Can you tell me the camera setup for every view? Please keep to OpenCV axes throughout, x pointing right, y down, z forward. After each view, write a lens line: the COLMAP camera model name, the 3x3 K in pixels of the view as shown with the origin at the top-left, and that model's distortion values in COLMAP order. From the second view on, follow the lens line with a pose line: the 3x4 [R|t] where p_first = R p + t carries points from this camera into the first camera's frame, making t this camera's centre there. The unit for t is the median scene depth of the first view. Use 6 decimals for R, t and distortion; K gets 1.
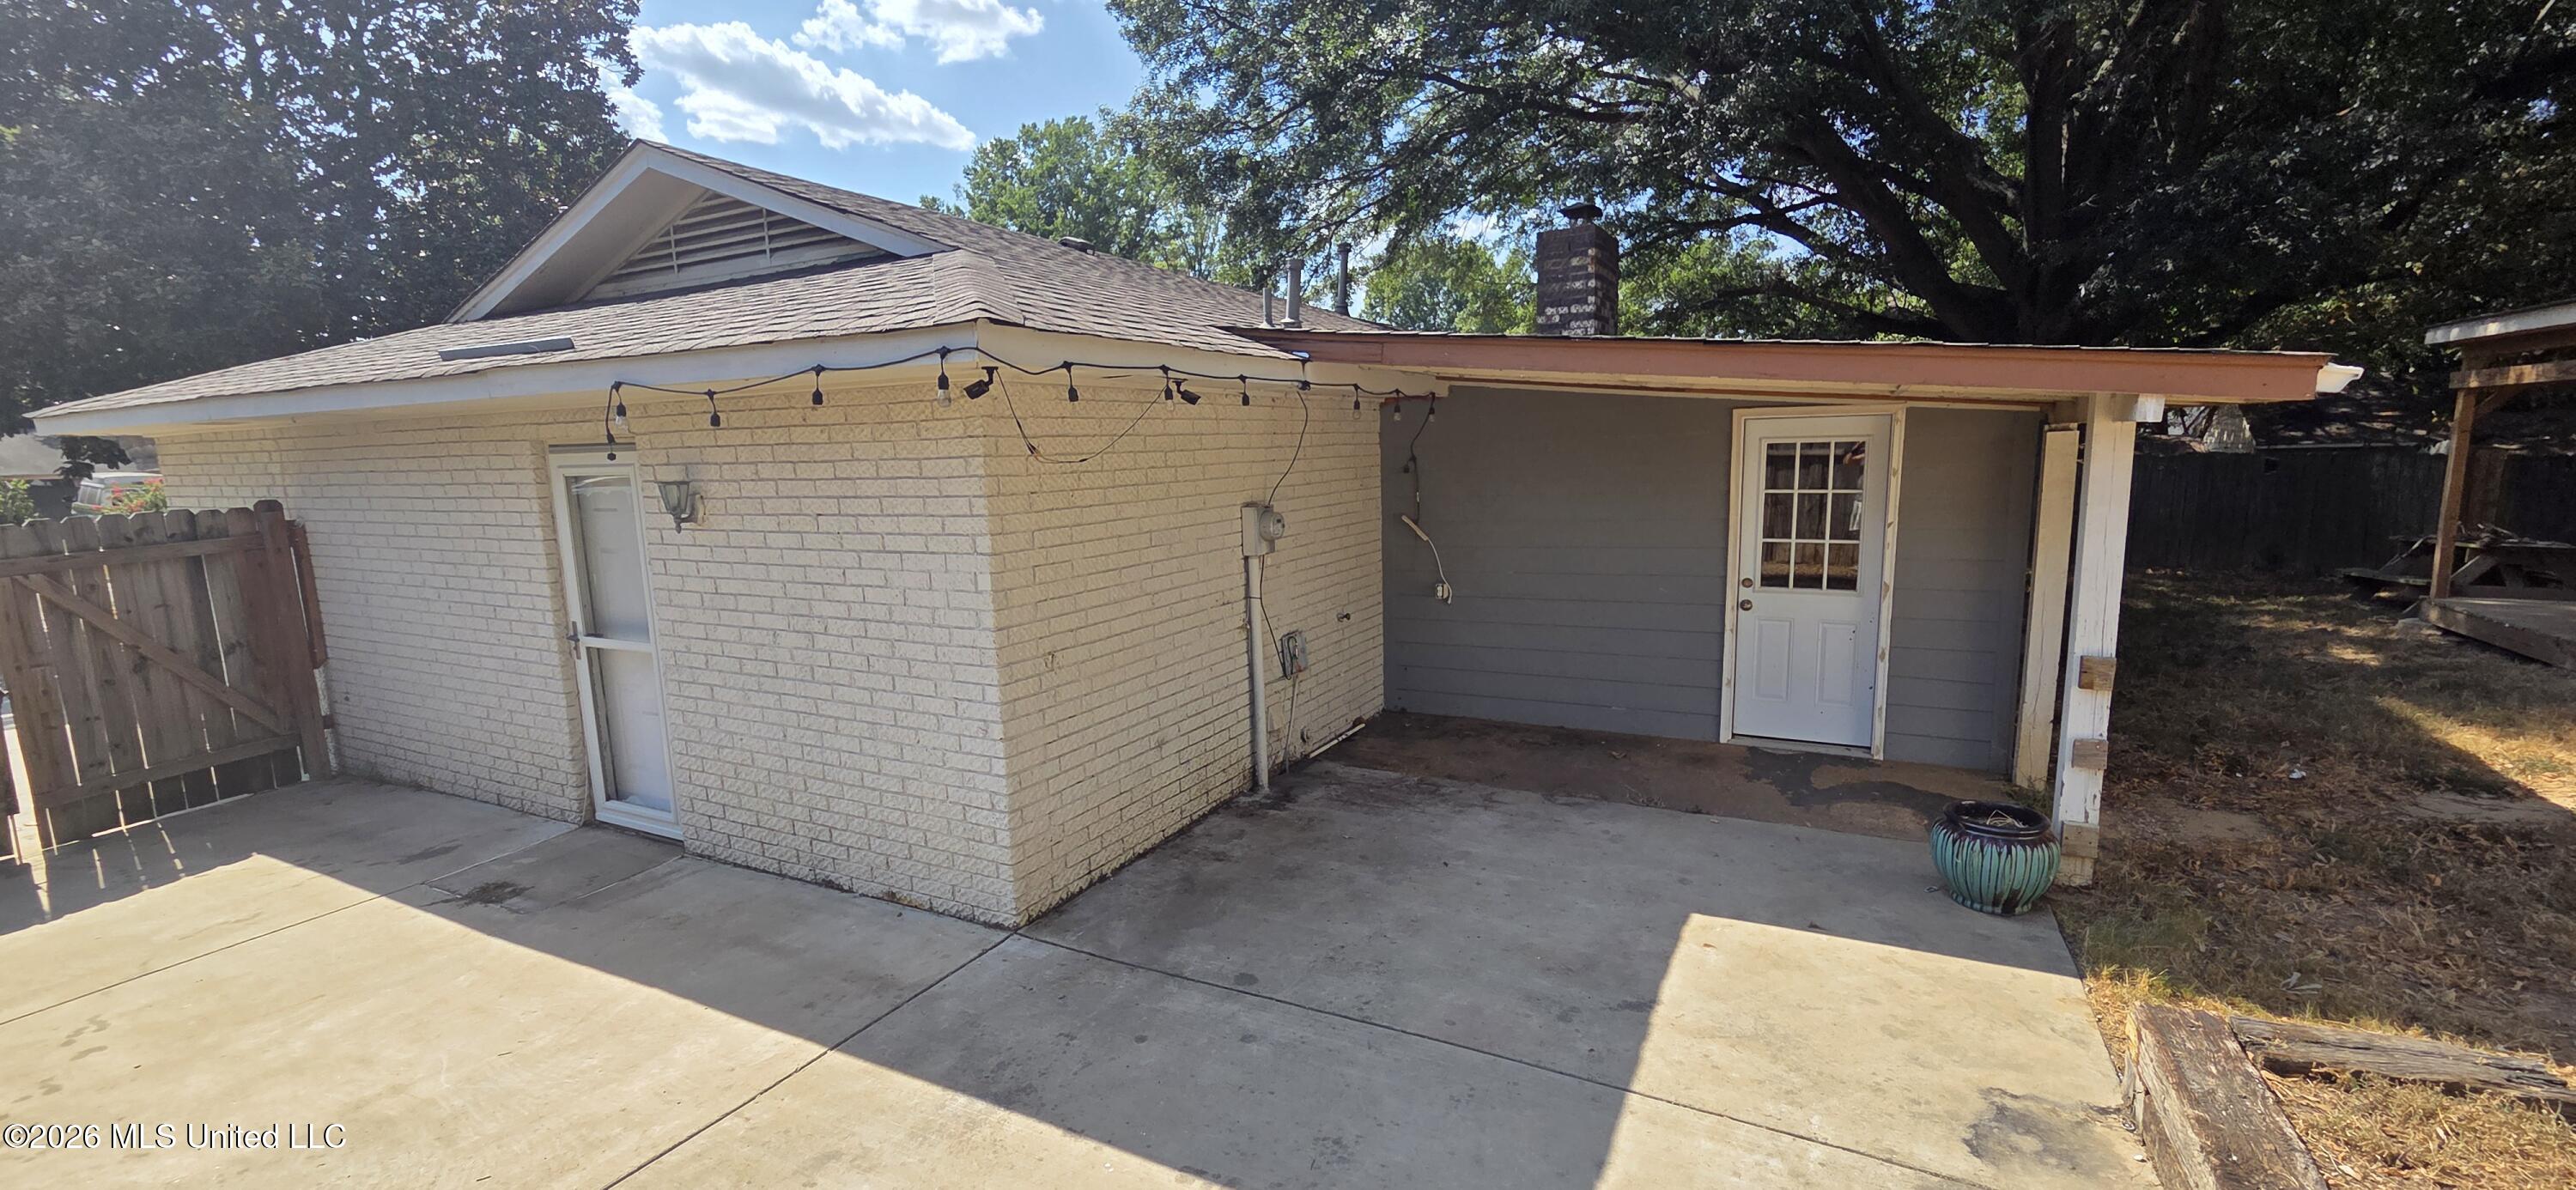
lens RADIAL K [[1064.9, 0, 1293.1], [0, 1064.9, 599.3], [0, 0, 1]] dist [0.000942, 0.000665]
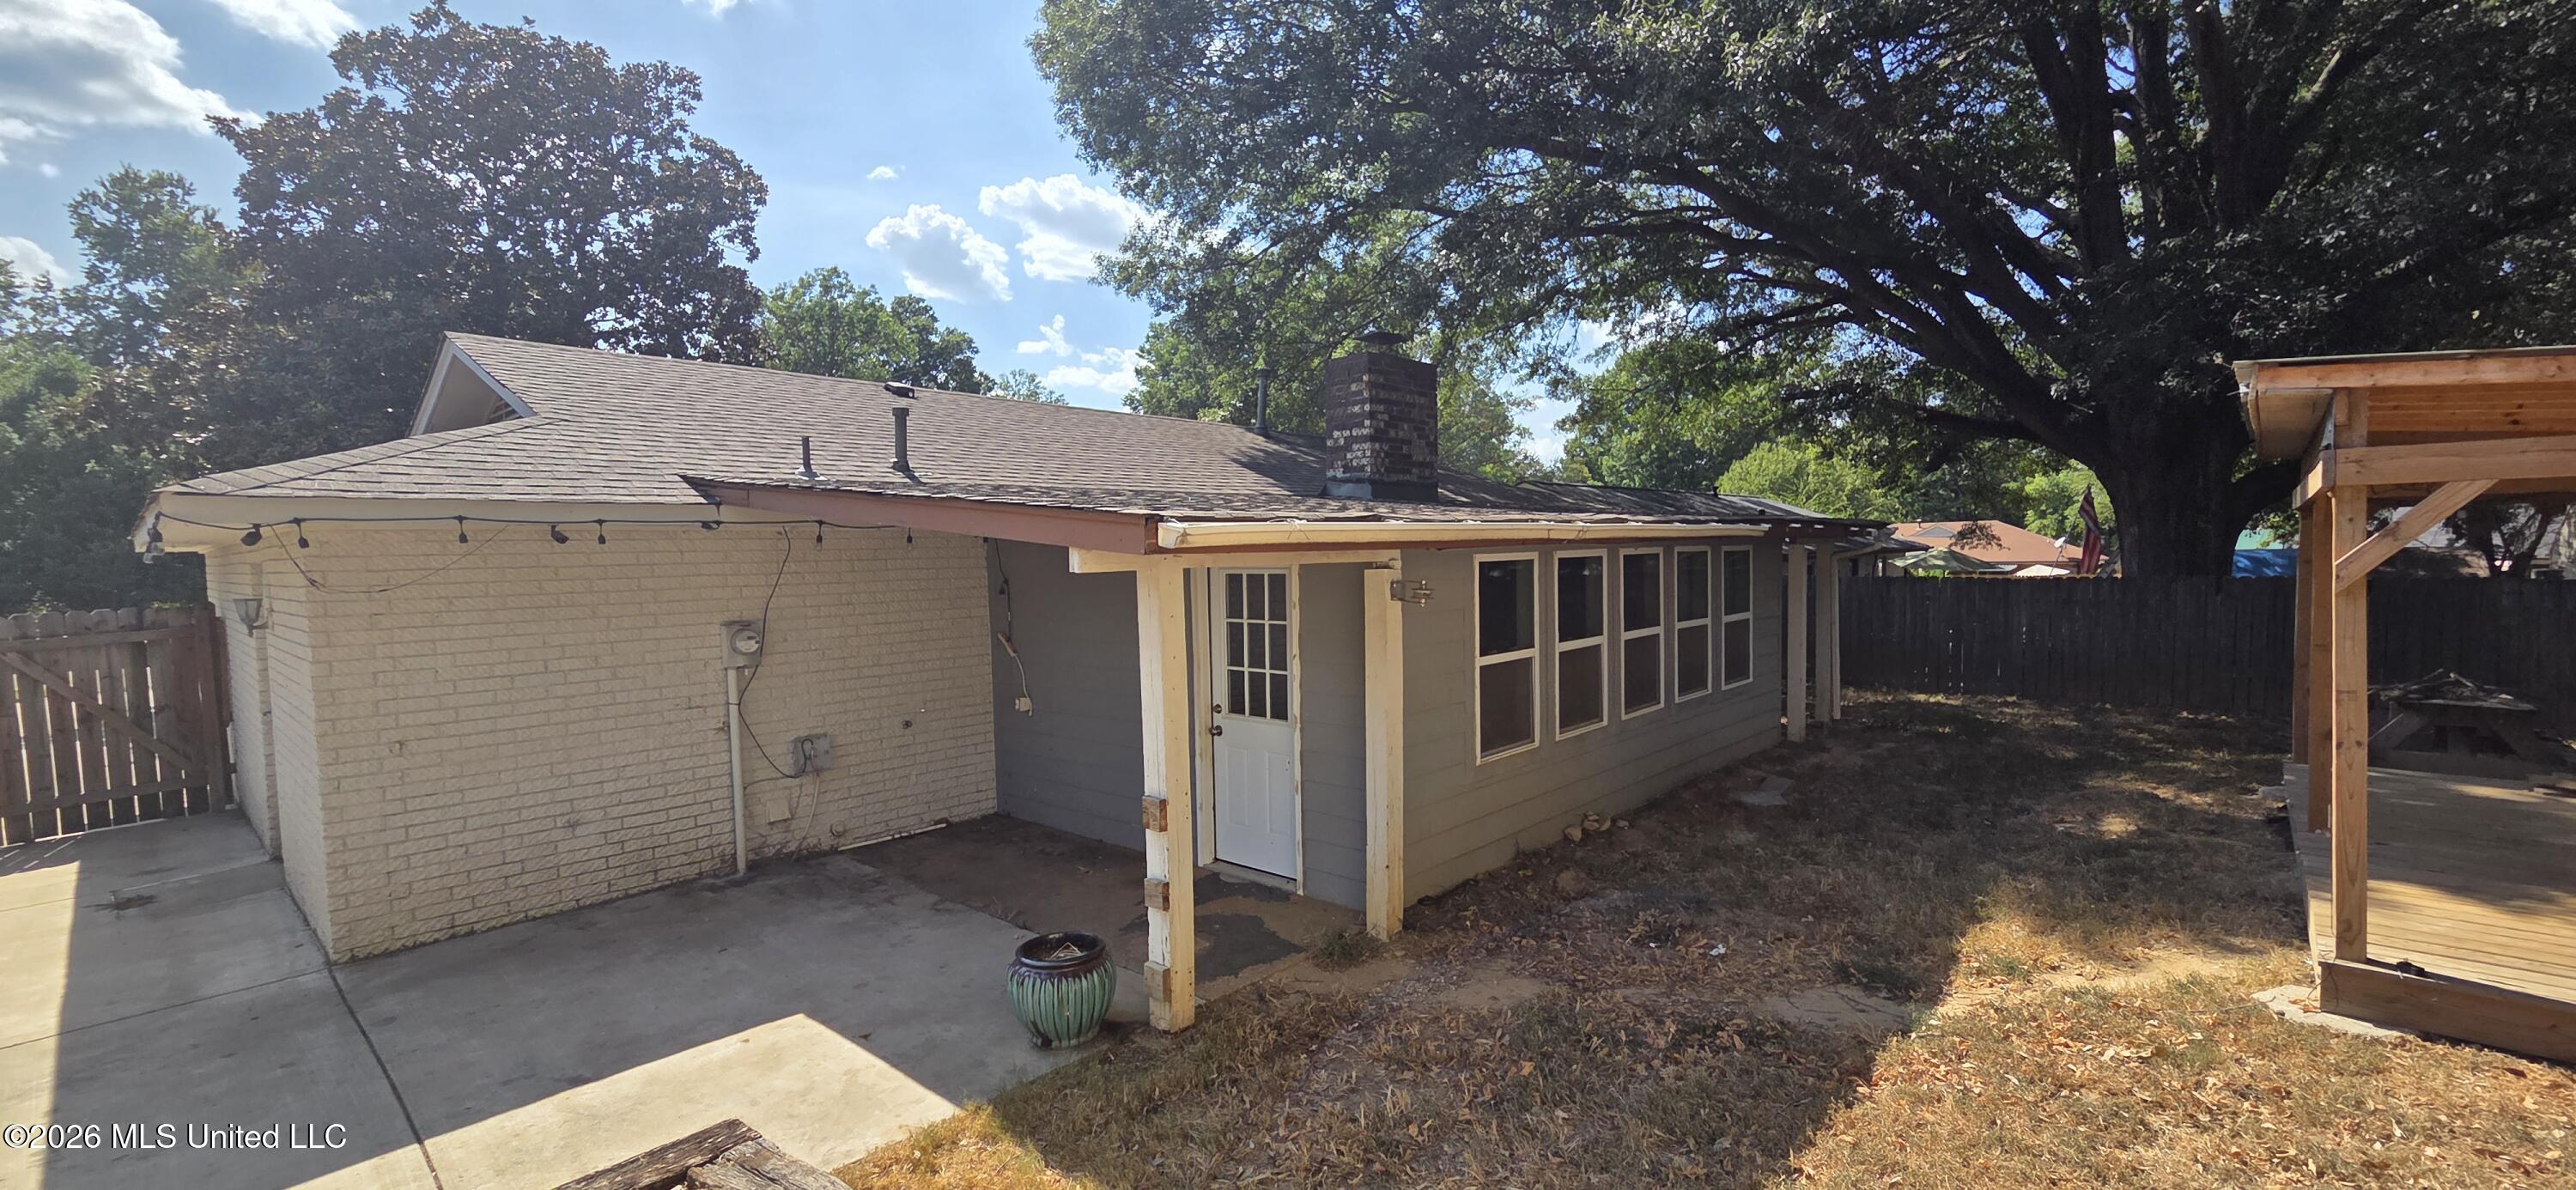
lens RADIAL K [[1064.9, 0, 1284.4], [0, 1064.9, 586.1], [0, 0, 1]] dist [0.000942, 0.000665]
pose [[0.968982, 0.014255, -0.246719, 0.830136], [-0.039809, 0.994301, -0.098899, -0.037804], [0.243903, 0.105653, 0.964027, 0.018933]]
